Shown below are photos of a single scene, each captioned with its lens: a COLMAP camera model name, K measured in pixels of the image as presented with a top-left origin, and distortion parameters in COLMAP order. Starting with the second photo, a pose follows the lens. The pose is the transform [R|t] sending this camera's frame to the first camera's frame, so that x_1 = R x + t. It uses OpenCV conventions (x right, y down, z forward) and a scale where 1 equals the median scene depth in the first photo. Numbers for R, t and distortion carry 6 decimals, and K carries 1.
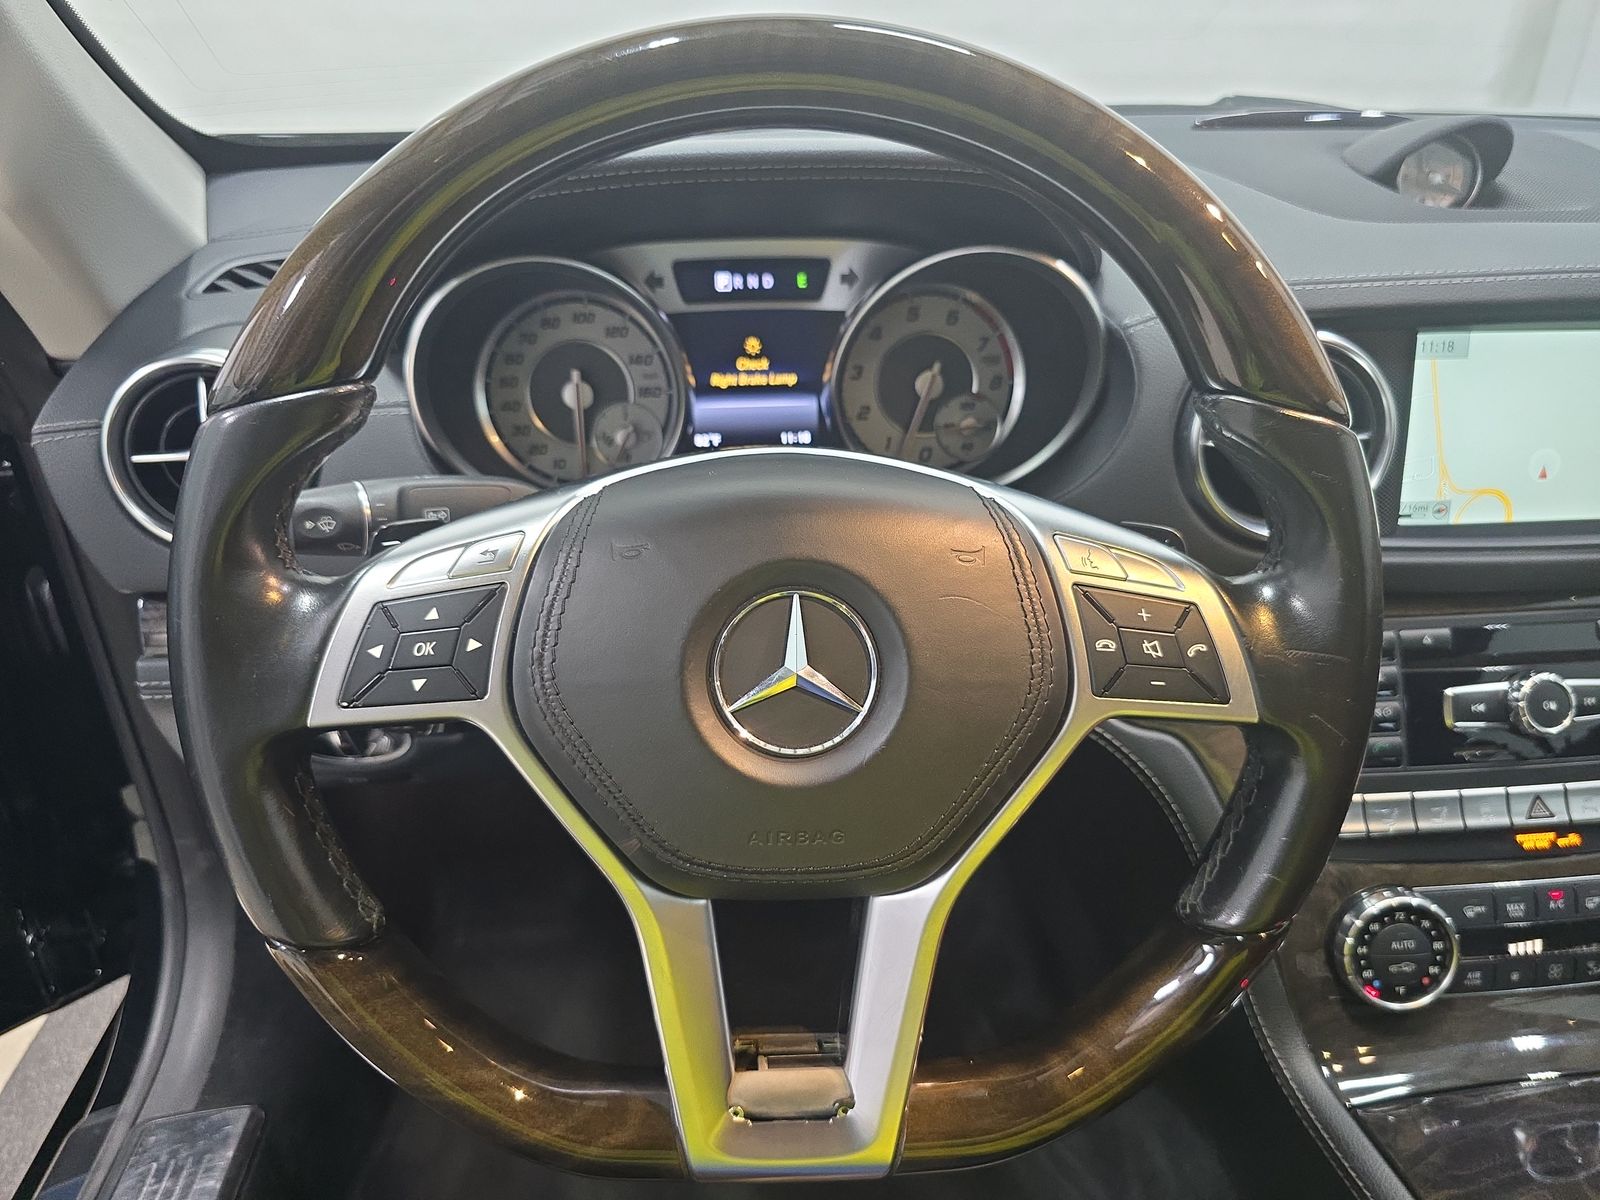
lens RADIAL K [[1070.0, 0, 791.3], [0, 1070.0, 601.8], [0, 0, 1]] dist [0.045145, -0.023757]
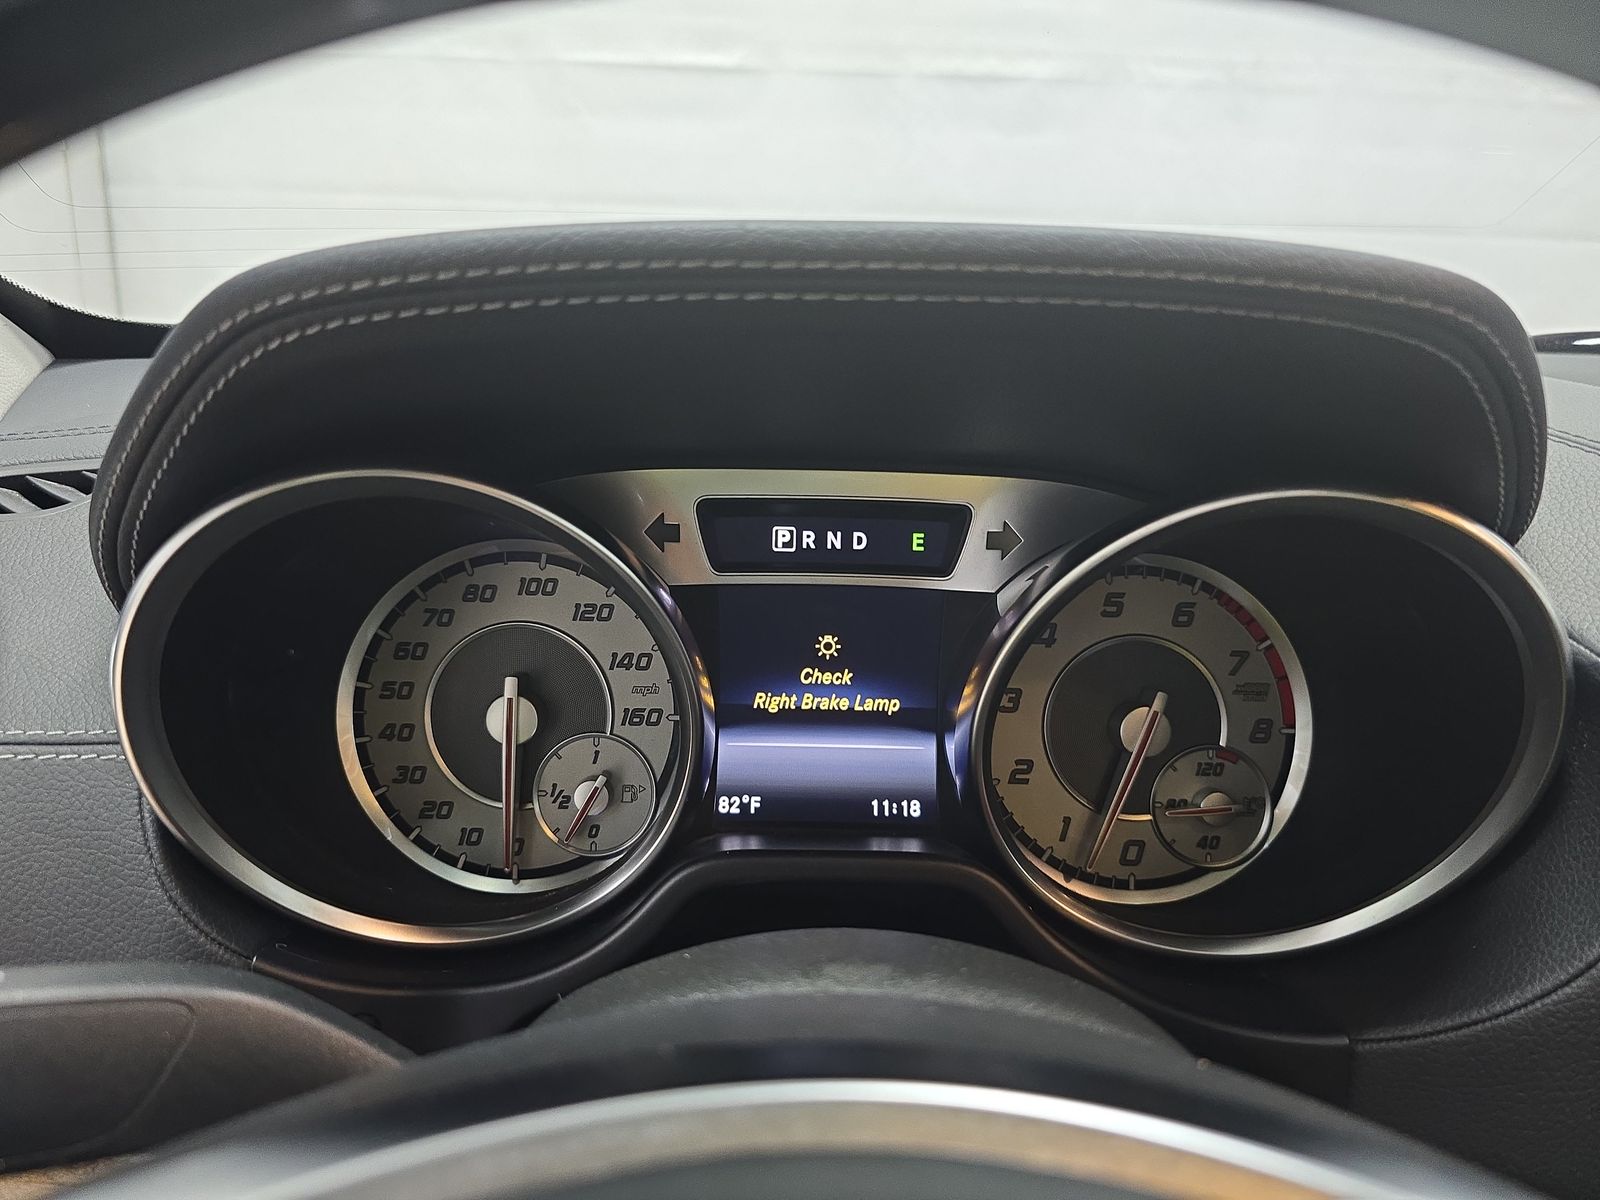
lens RADIAL K [[1070.0, 0, 802.2], [0, 1070.0, 598.8], [0, 0, 1]] dist [0.045145, -0.023757]
pose [[0.997107, 0.044399, -0.061689, -0.015511], [-0.058280, 0.967619, -0.245597, -0.122024], [0.048788, 0.248481, 0.967407, 0.440895]]
